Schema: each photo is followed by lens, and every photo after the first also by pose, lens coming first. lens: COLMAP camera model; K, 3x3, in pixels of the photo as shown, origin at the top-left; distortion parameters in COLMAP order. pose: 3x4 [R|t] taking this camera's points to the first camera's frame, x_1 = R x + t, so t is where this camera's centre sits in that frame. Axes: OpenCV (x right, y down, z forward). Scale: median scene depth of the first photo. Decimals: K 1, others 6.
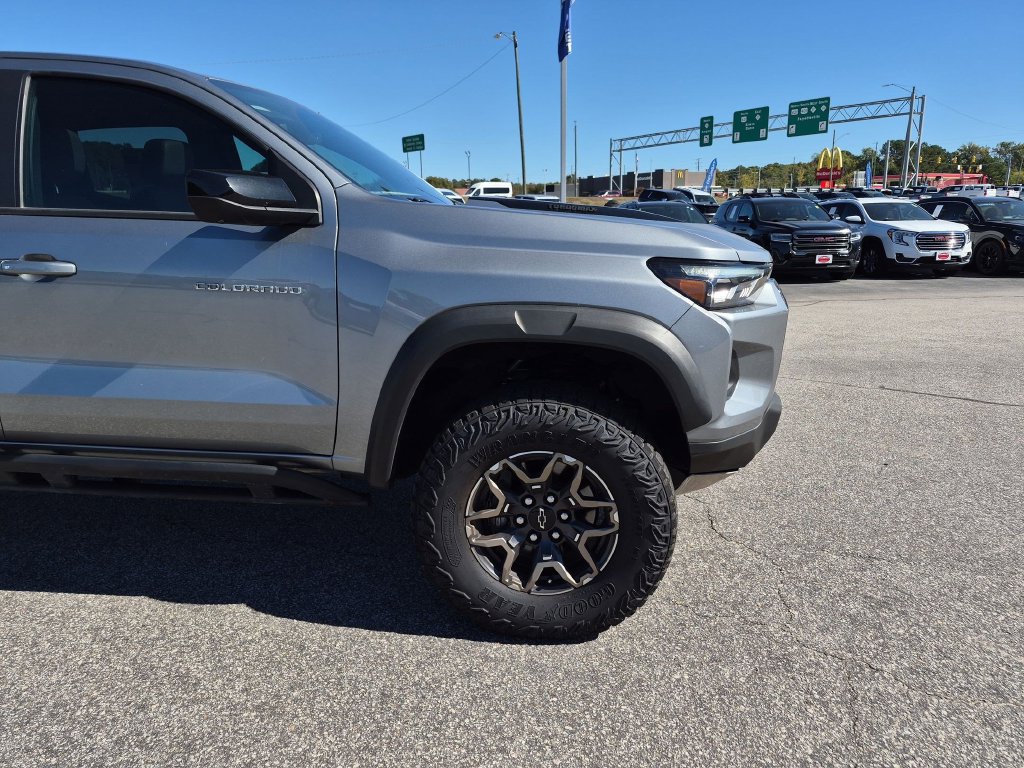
lens RADIAL K [[733.0, 0, 492.7], [0, 733.0, 394.1], [0, 0, 1]] dist [0.050965, -0.053851]
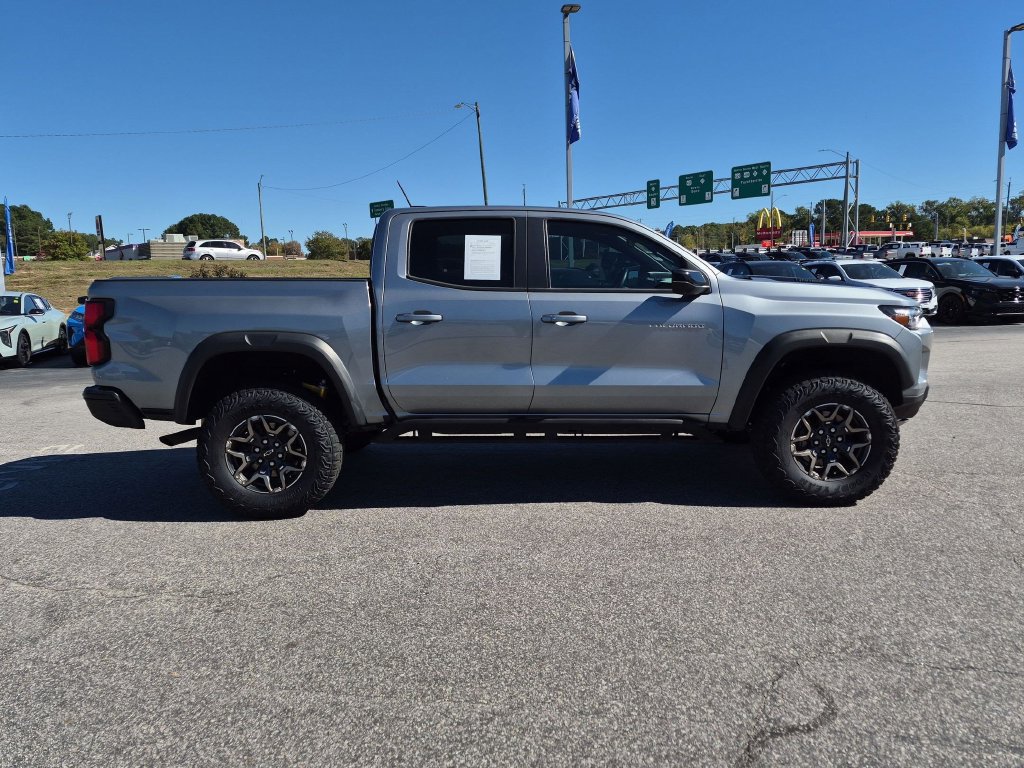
lens RADIAL K [[777.8, 0, 512.0], [0, 777.8, 384.0], [0, 0, 1]] dist [0.122556, -0.185150]
pose [[0.994303, -0.028212, 0.102785, -0.149780], [0.038555, 0.994233, -0.100072, 0.030658], [-0.099369, 0.103465, 0.989657, -0.151722]]
